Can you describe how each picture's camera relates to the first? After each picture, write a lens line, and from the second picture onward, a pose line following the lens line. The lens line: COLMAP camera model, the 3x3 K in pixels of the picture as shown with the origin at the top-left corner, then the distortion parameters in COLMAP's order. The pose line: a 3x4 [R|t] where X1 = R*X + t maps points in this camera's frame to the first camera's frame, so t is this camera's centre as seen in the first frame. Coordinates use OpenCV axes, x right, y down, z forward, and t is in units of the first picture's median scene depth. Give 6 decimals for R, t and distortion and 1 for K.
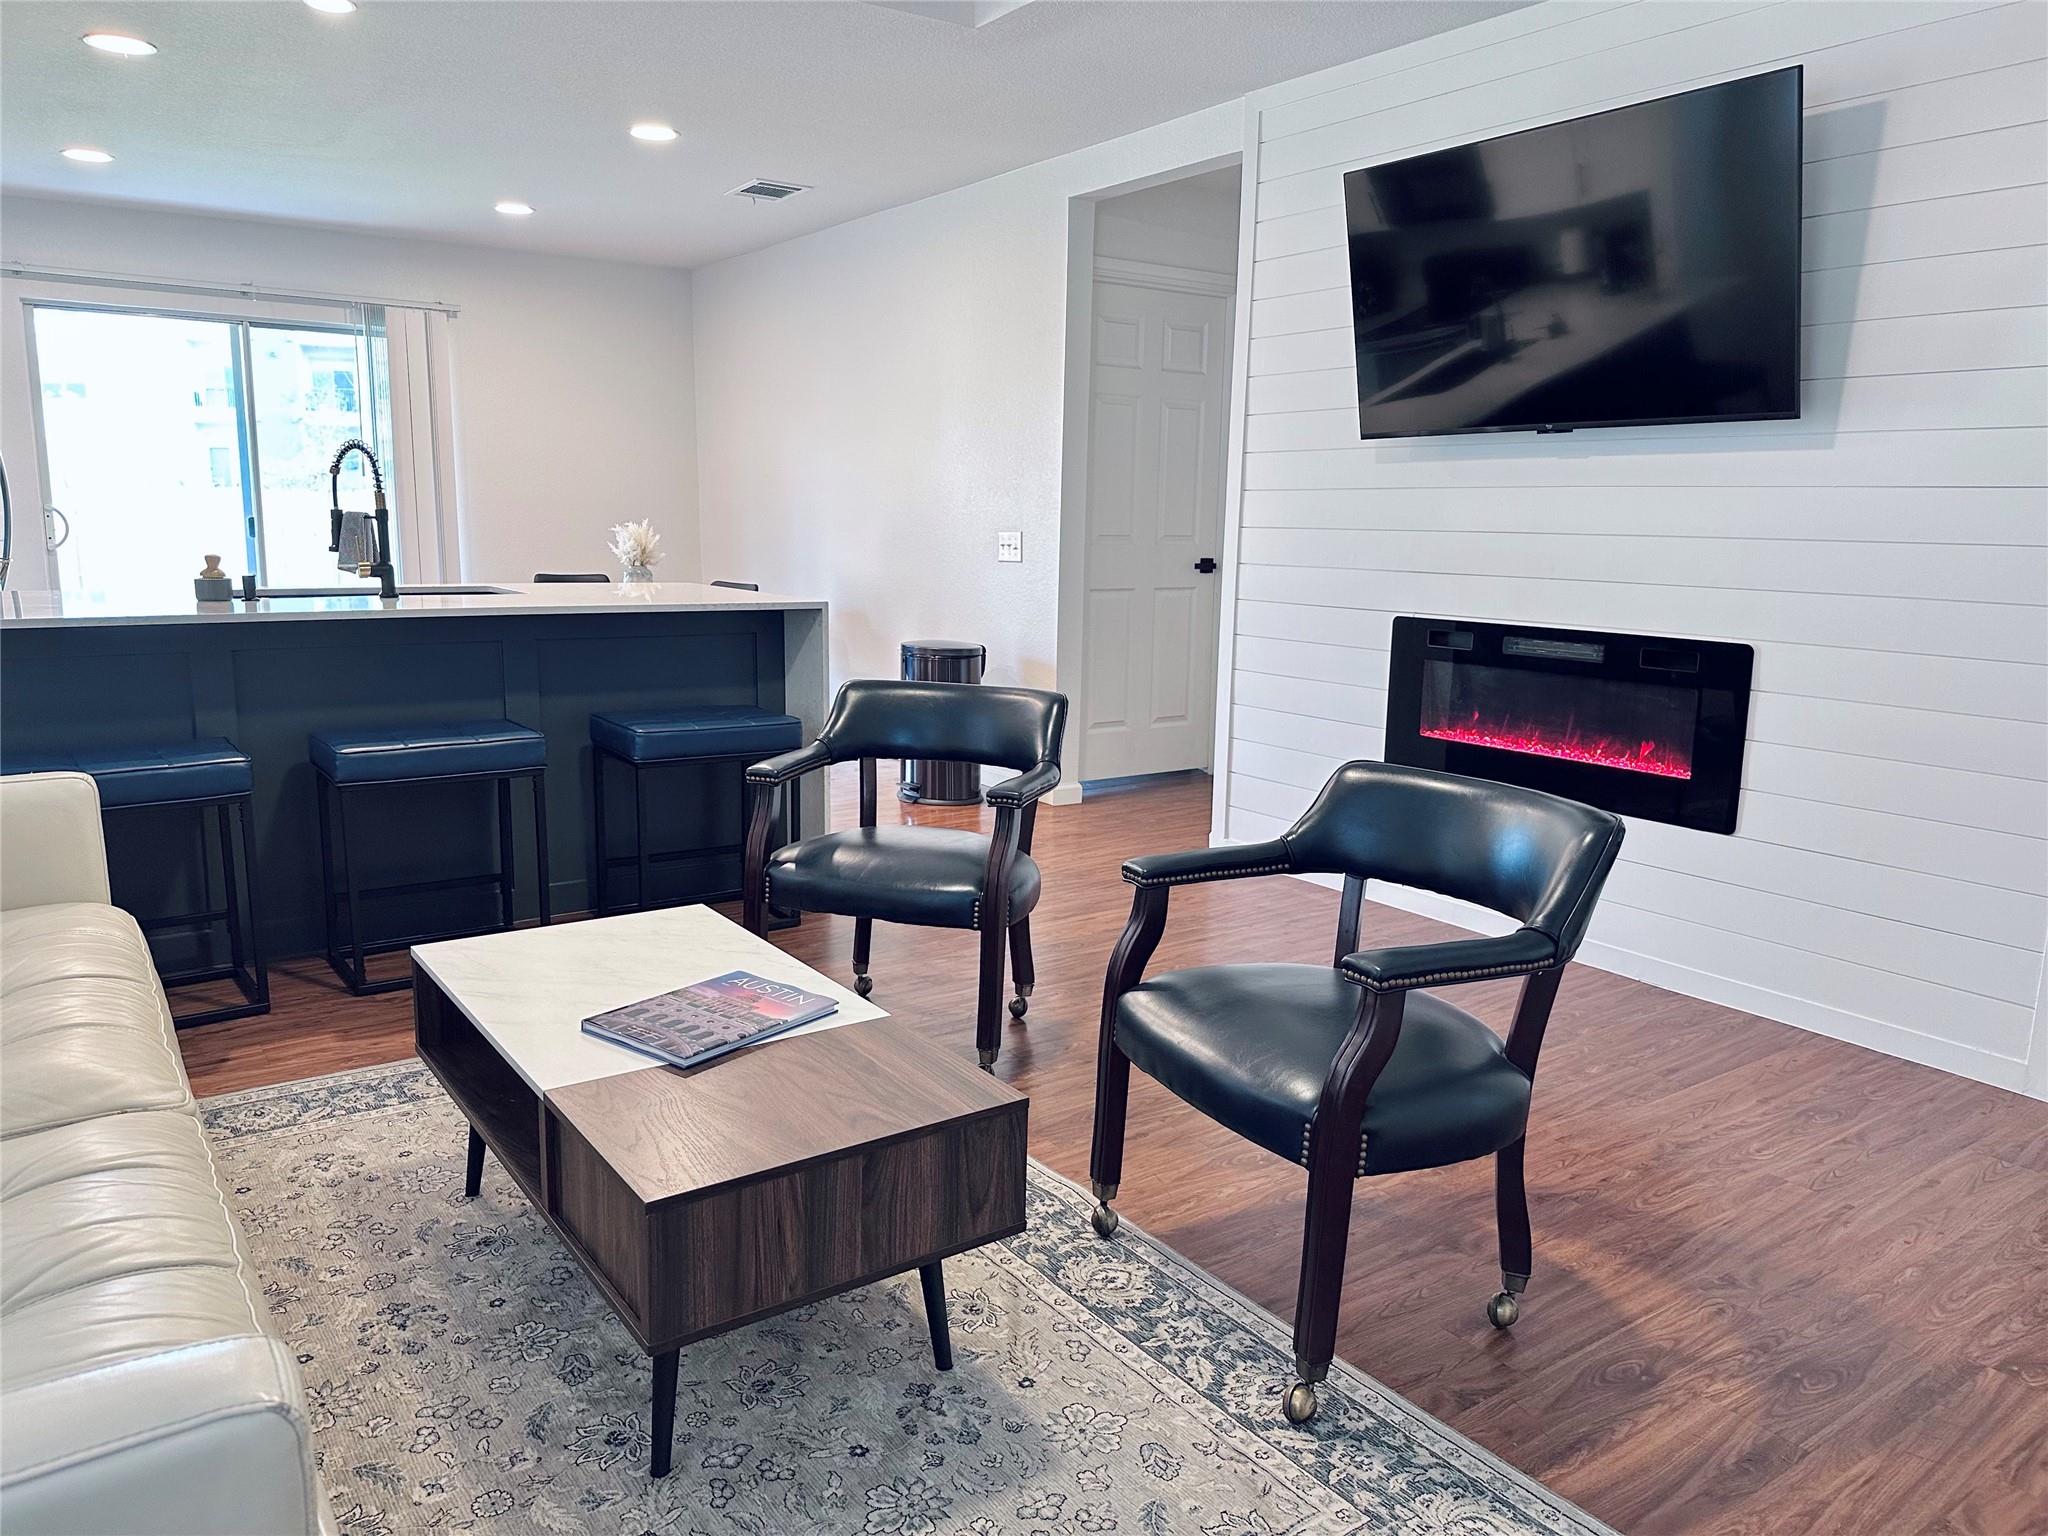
lens RADIAL K [[1587.6, 0, 1024.0], [0, 1587.6, 768.0], [0, 0, 1]] dist [0.066179, -0.003542]
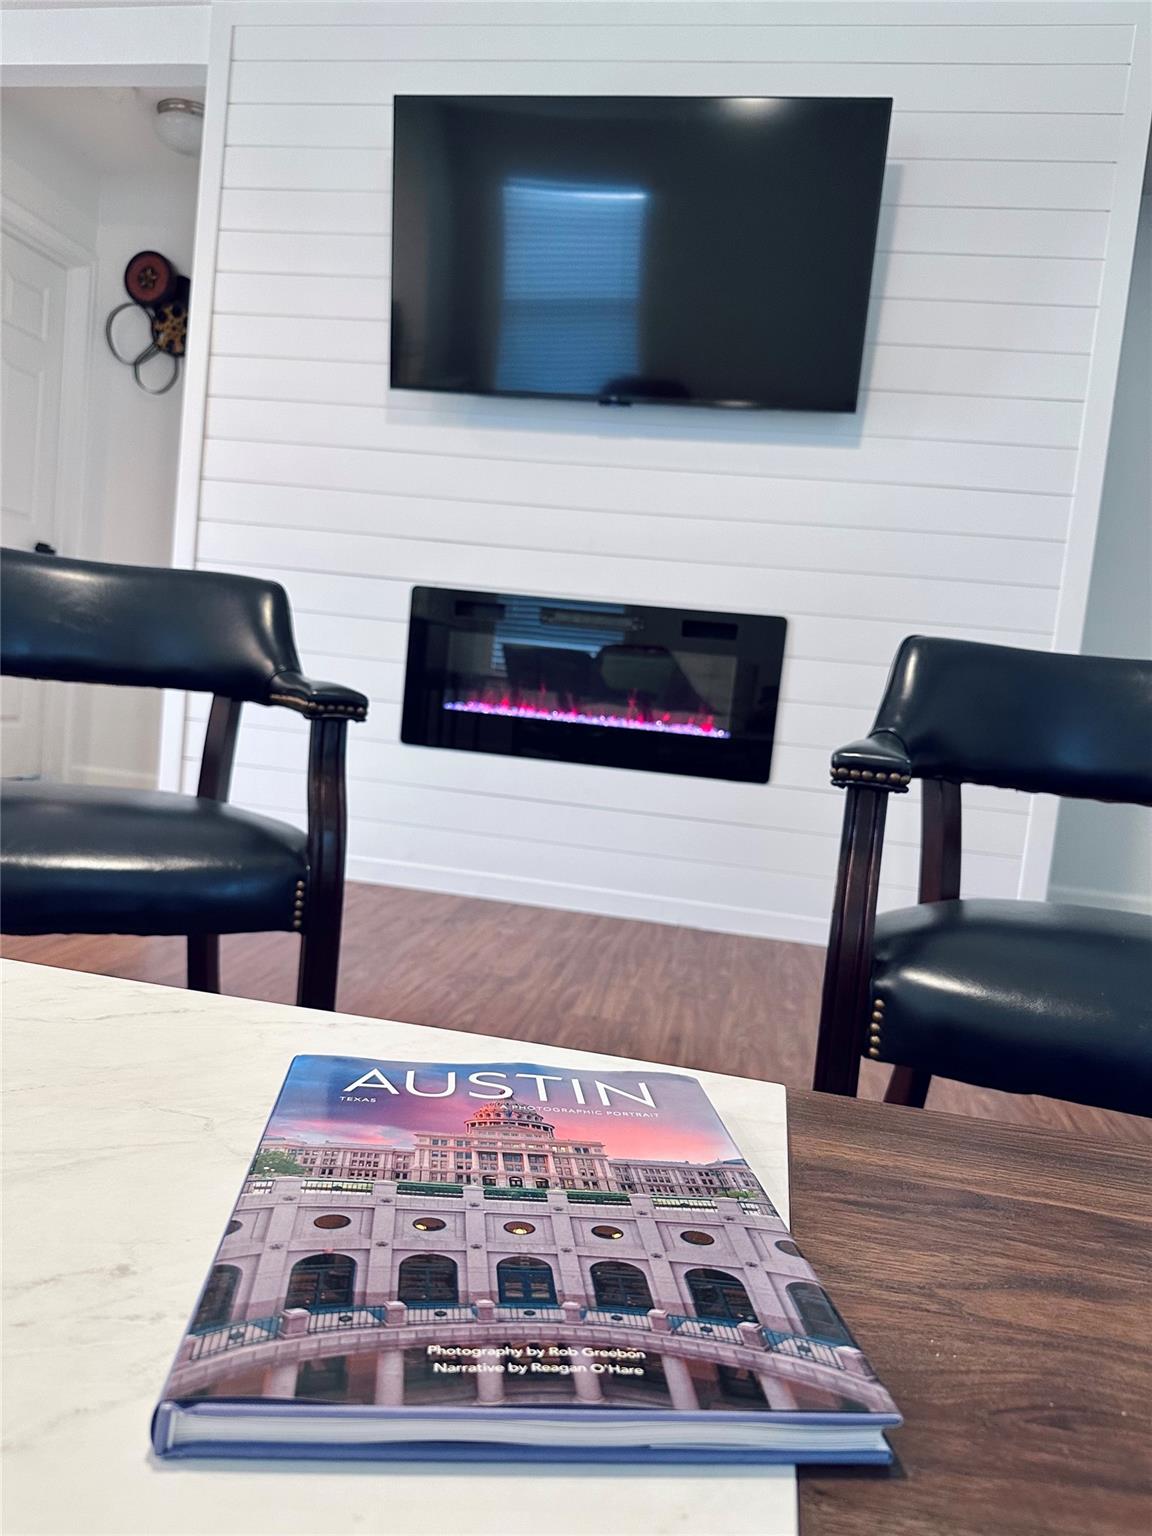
lens RADIAL K [[1132.8, 0, 576.0], [0, 1132.8, 768.0], [0, 0, 1]] dist [0.001801, -0.001404]
pose [[0.702269, -0.002558, 0.711907, -0.221472], [0.041200, 0.998464, -0.037054, 0.053730], [-0.710718, 0.055352, 0.701296, 0.551765]]
